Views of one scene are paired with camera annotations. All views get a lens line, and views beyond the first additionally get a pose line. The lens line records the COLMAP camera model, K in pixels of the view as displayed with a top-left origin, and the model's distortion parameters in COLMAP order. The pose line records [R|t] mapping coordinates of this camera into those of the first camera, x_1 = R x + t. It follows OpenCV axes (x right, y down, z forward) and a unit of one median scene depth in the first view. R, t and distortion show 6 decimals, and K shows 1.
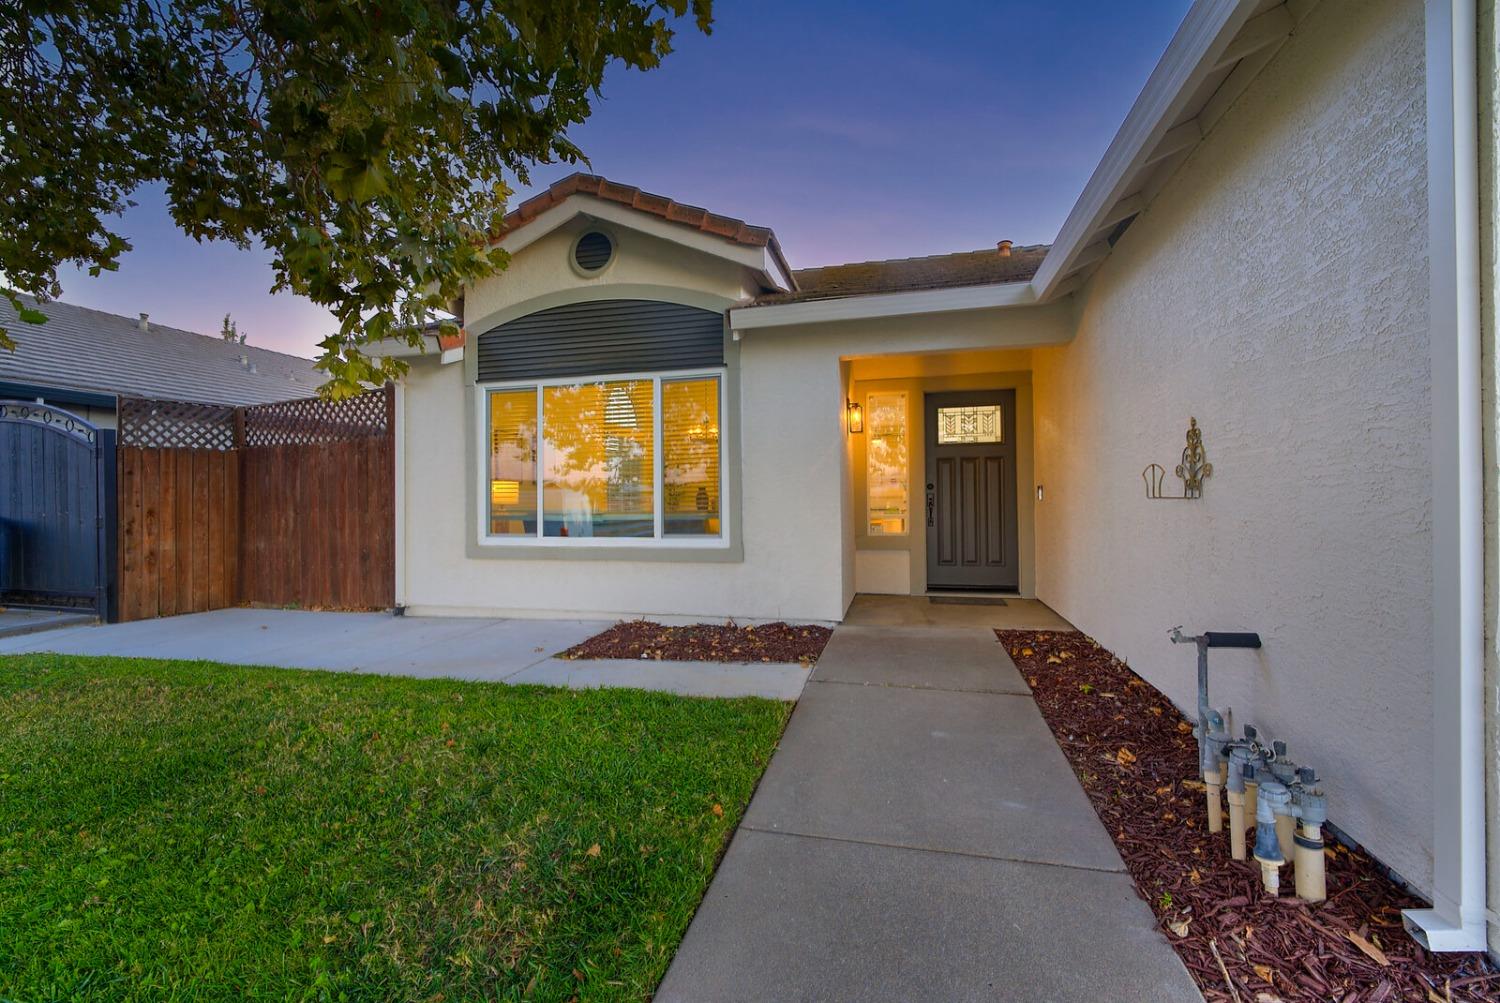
lens RADIAL K [[615.1, 0, 745.5], [0, 615.1, 497.1], [0, 0, 1]] dist [-0.015798, 0.001736]
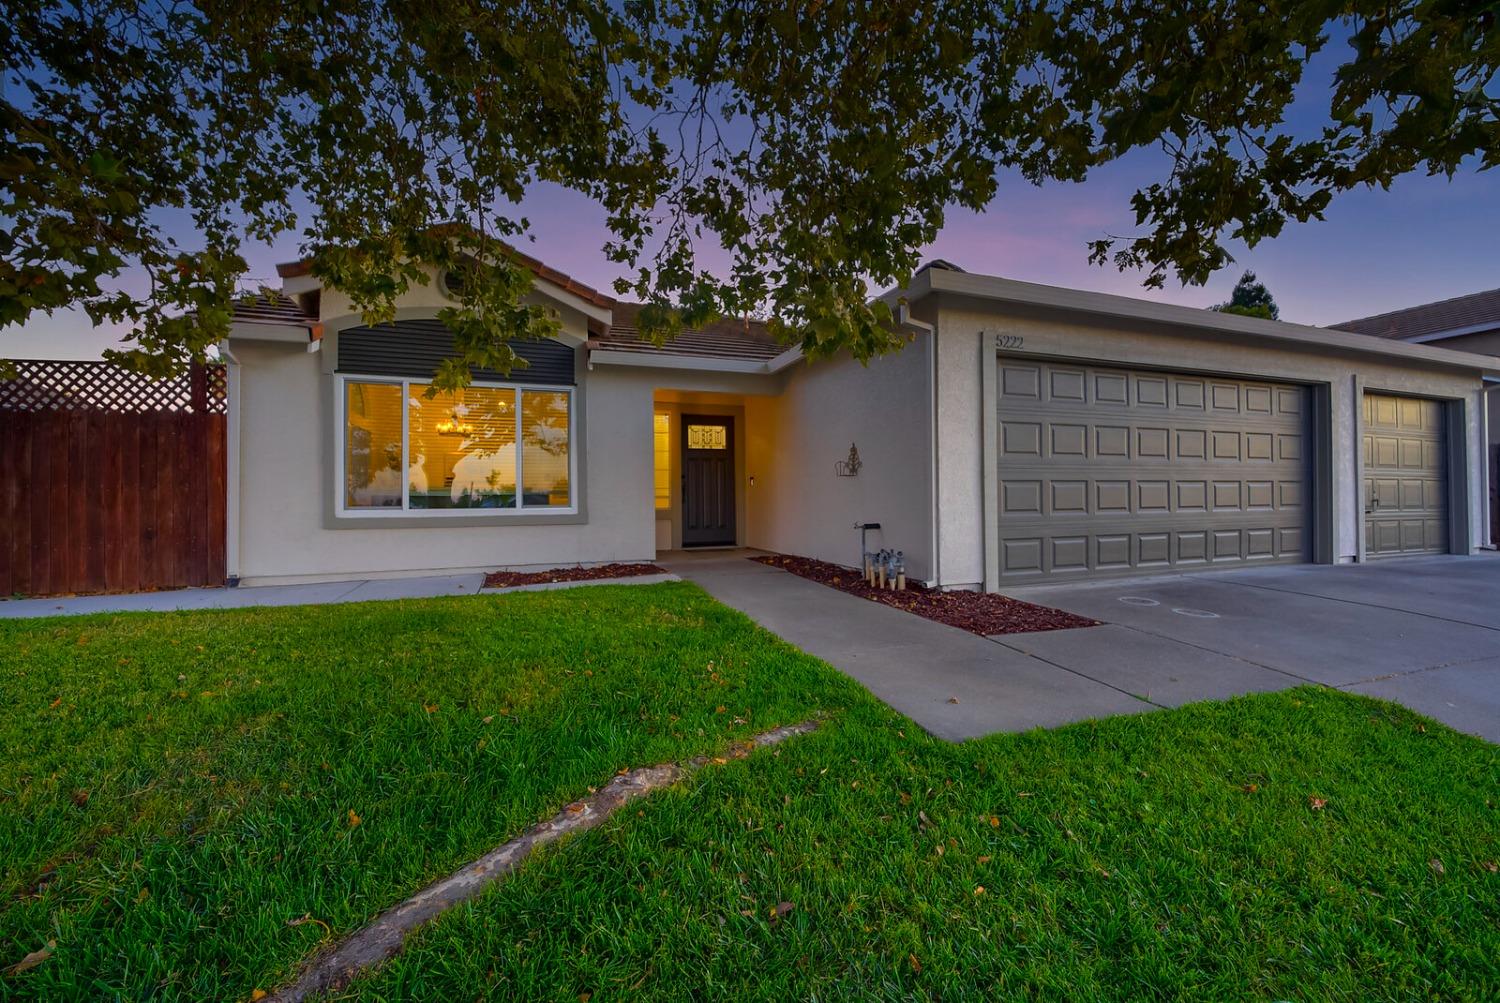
lens RADIAL K [[615.1, 0, 754.0], [0, 615.1, 500.3], [0, 0, 1]] dist [-0.015798, 0.001736]
pose [[0.819292, 0.005614, 0.573349, -0.450156], [-0.002734, 0.999979, -0.005884, 0.052210], [-0.573370, 0.003253, 0.819290, -0.351234]]
